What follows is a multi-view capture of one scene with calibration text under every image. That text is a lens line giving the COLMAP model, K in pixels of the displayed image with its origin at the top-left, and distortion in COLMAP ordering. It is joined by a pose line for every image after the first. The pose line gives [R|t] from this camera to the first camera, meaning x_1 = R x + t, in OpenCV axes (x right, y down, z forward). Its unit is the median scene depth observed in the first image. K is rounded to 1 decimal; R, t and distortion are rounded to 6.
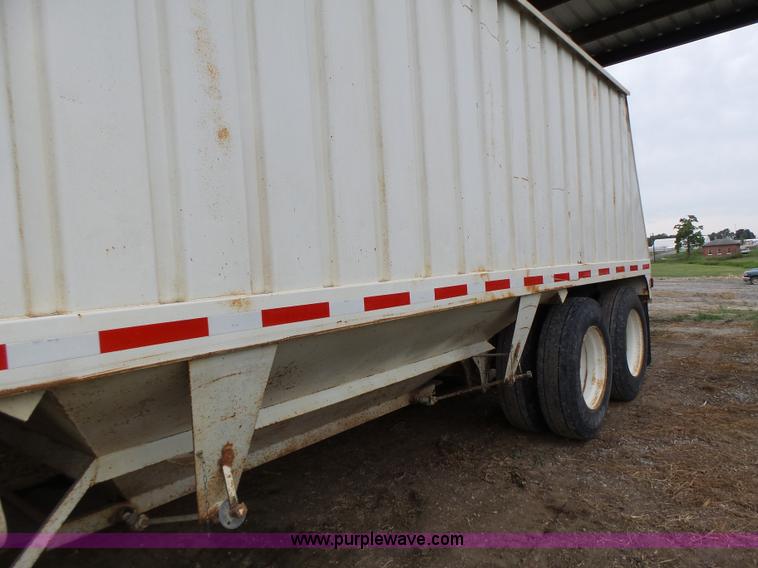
lens RADIAL K [[532.8, 0, 387.3], [0, 532.8, 281.8], [0, 0, 1]] dist [-0.006908, -0.000736]
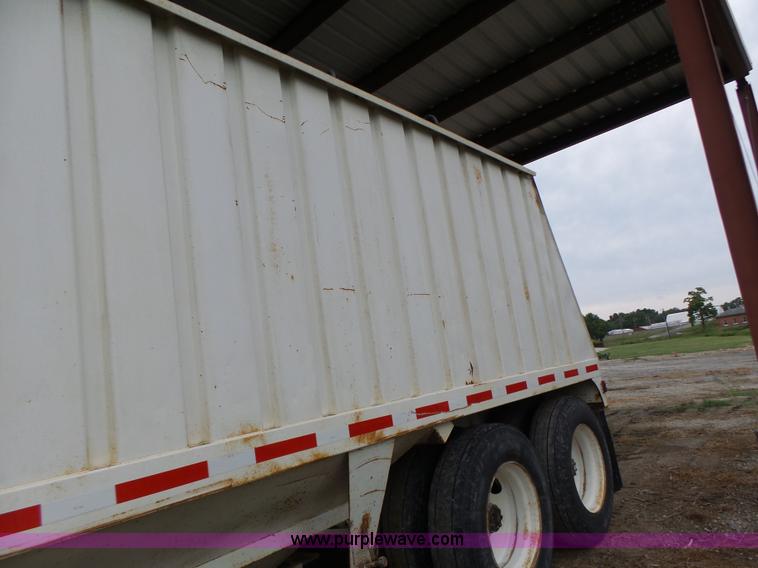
lens RADIAL K [[532.8, 0, 382.0], [0, 532.8, 282.3], [0, 0, 1]] dist [-0.006908, -0.000736]
pose [[0.995469, -0.093193, -0.018878, 0.252917], [0.088030, 0.978304, -0.187542, -0.043971], [0.035946, 0.185031, 0.982075, 0.199430]]
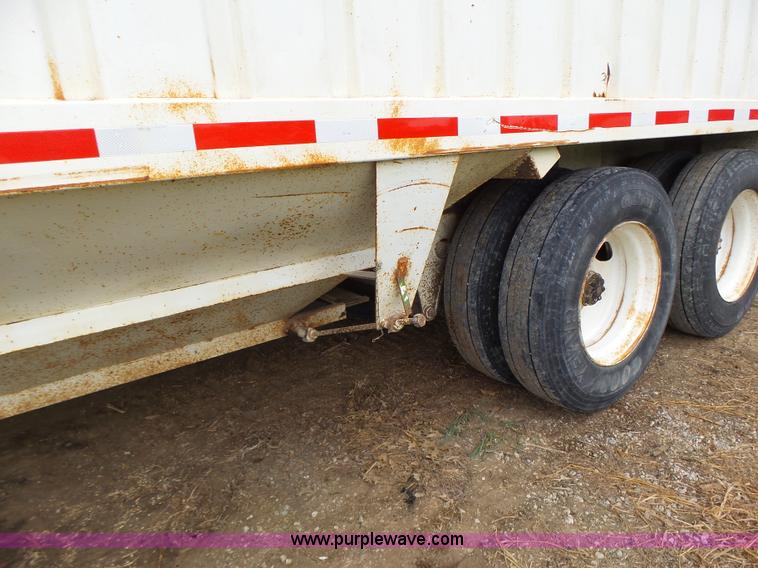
lens RADIAL K [[532.8, 0, 378.0], [0, 532.8, 290.6], [0, 0, 1]] dist [-0.006908, -0.000736]
pose [[0.966551, 0.066398, -0.247730, 0.285400], [-0.000386, 0.966283, 0.257484, 0.012022], [0.256473, -0.248775, 0.933987, 0.420306]]
